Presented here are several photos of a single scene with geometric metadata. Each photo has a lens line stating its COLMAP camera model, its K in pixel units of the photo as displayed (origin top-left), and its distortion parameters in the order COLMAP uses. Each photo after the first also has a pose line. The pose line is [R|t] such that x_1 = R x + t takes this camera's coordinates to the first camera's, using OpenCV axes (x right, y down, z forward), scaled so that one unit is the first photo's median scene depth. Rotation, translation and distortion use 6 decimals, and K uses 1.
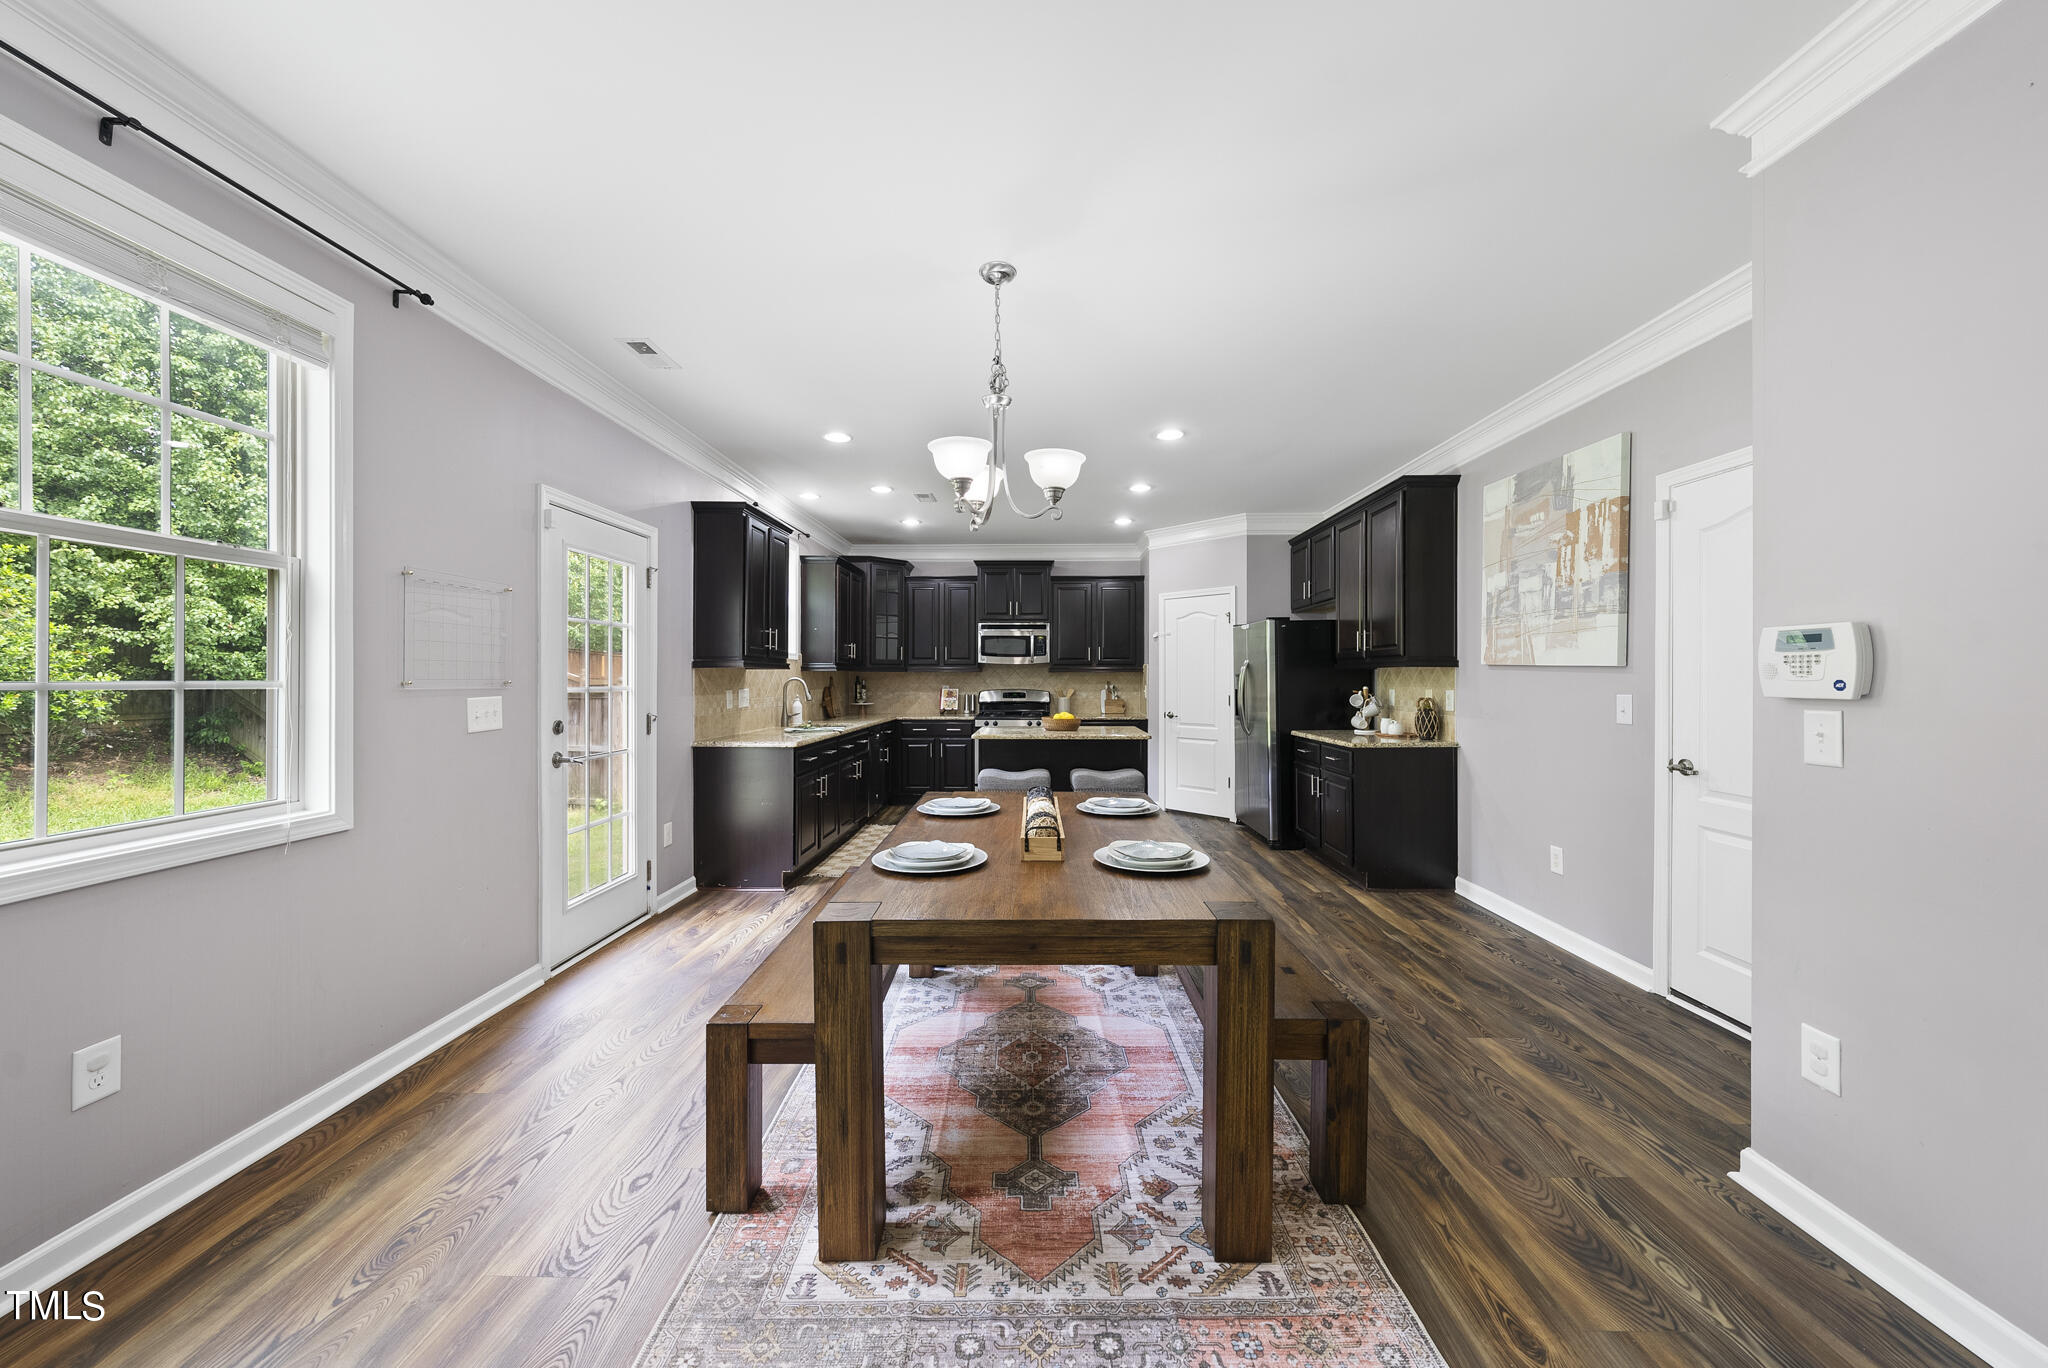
lens RADIAL K [[748.0, 0, 1036.5], [0, 748.0, 674.6], [0, 0, 1]] dist [0.003764, 0.000346]
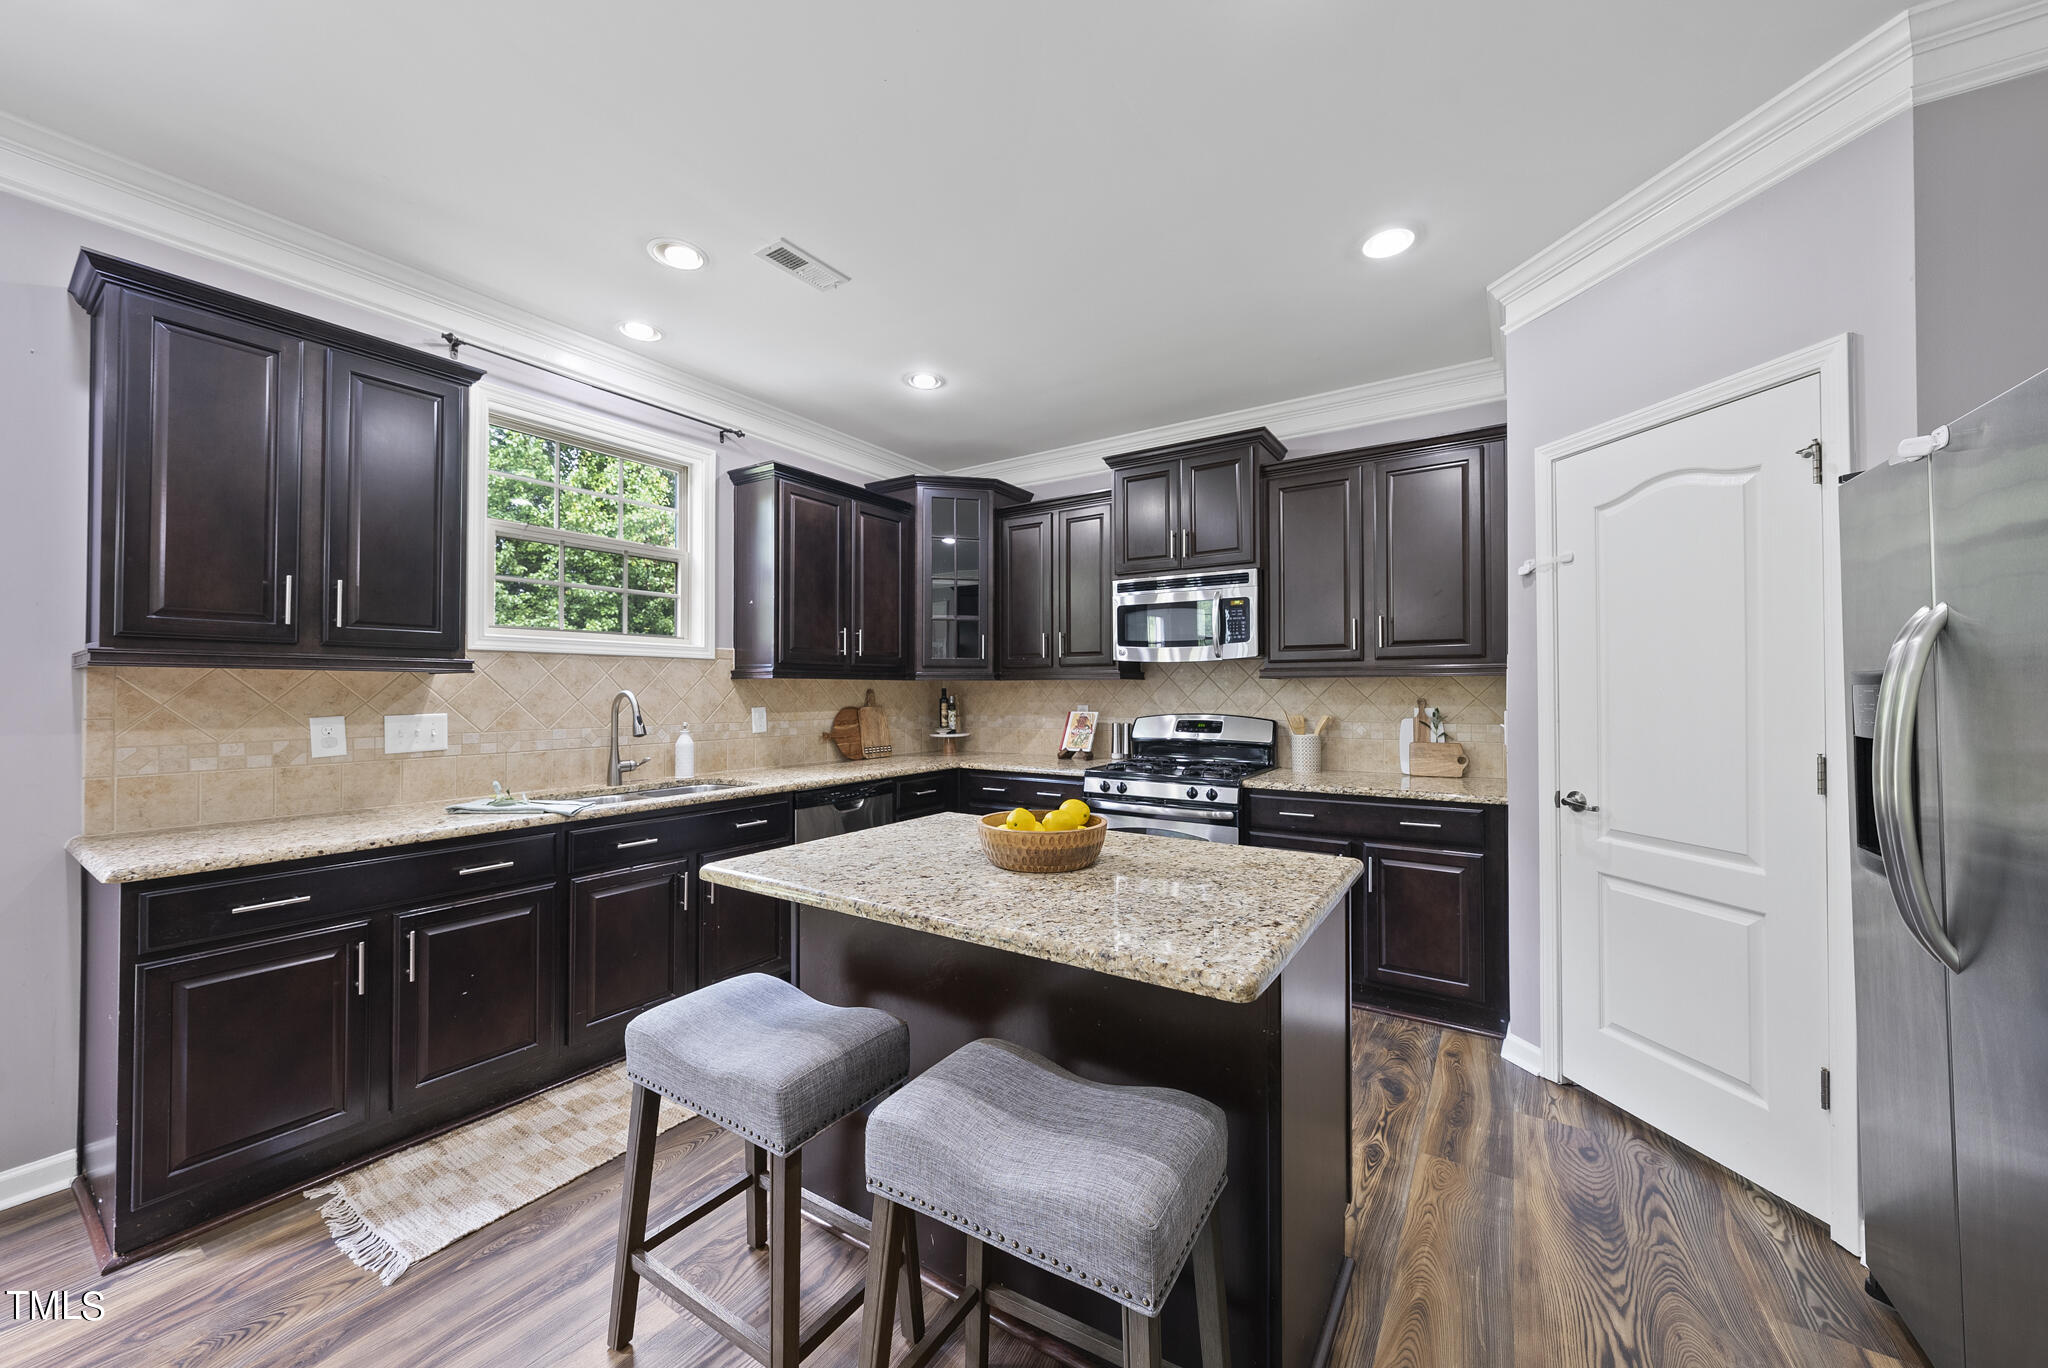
lens RADIAL K [[748.0, 0, 1028.0], [0, 748.0, 673.4], [0, 0, 1]] dist [0.003764, 0.000346]
pose [[0.836838, -0.013661, -0.547280, 0.154753], [0.002817, 0.999783, -0.020650, 0.002971], [0.547443, 0.015739, 0.836695, 0.575102]]
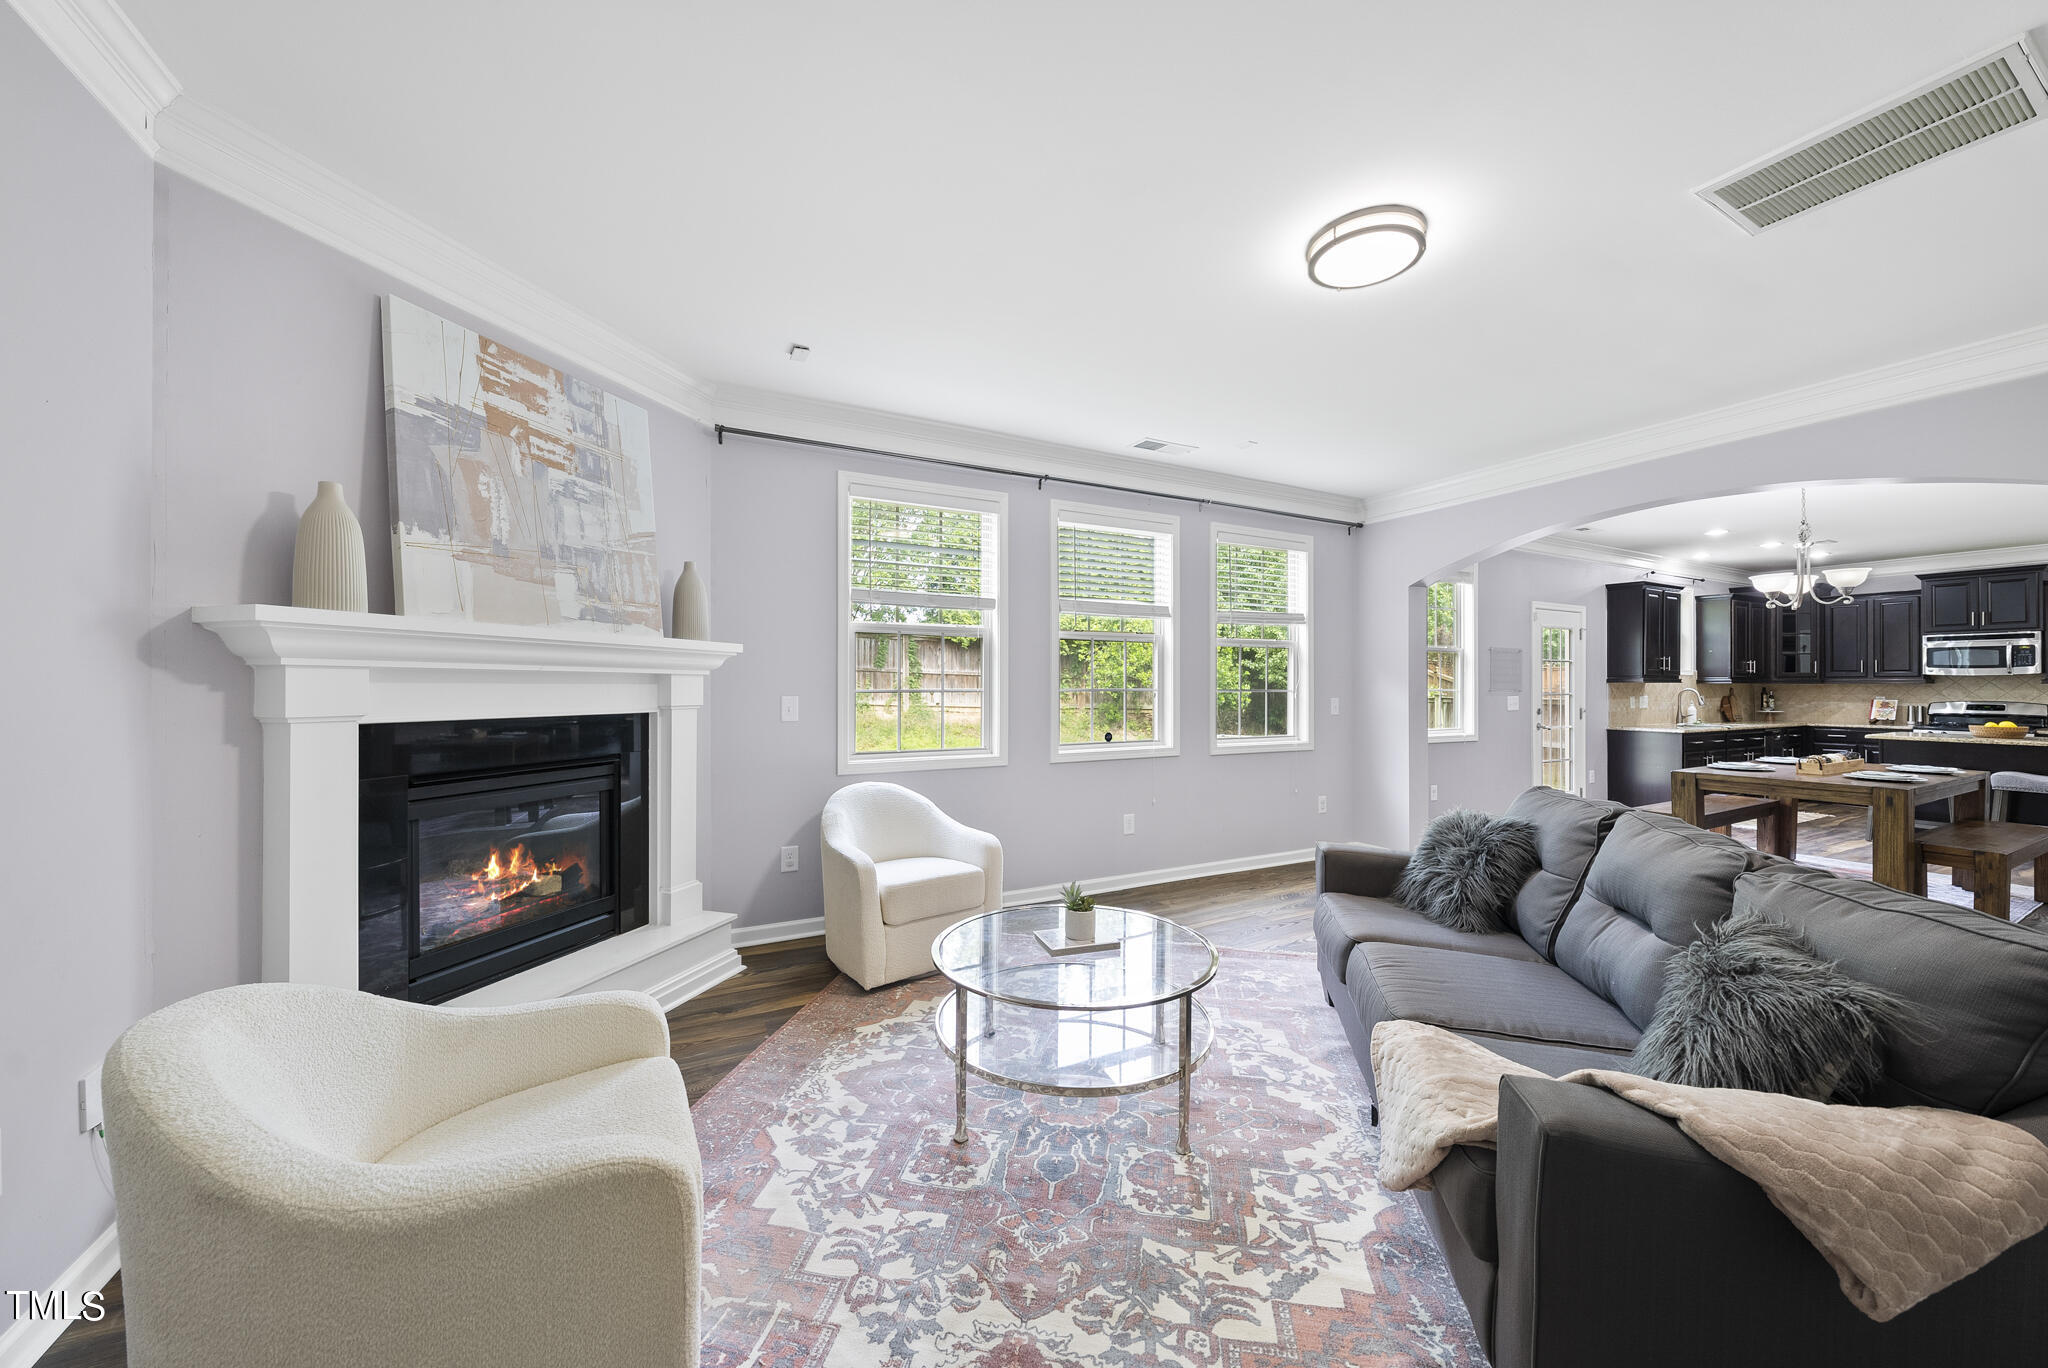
lens RADIAL K [[748.0, 0, 1028.0], [0, 748.0, 680.3], [0, 0, 1]] dist [0.003764, 0.000346]
pose [[0.487299, -0.005246, -0.873220, 0.233604], [0.000890, 0.999984, -0.005511, -0.003649], [0.873235, 0.001908, 0.487296, -0.590667]]
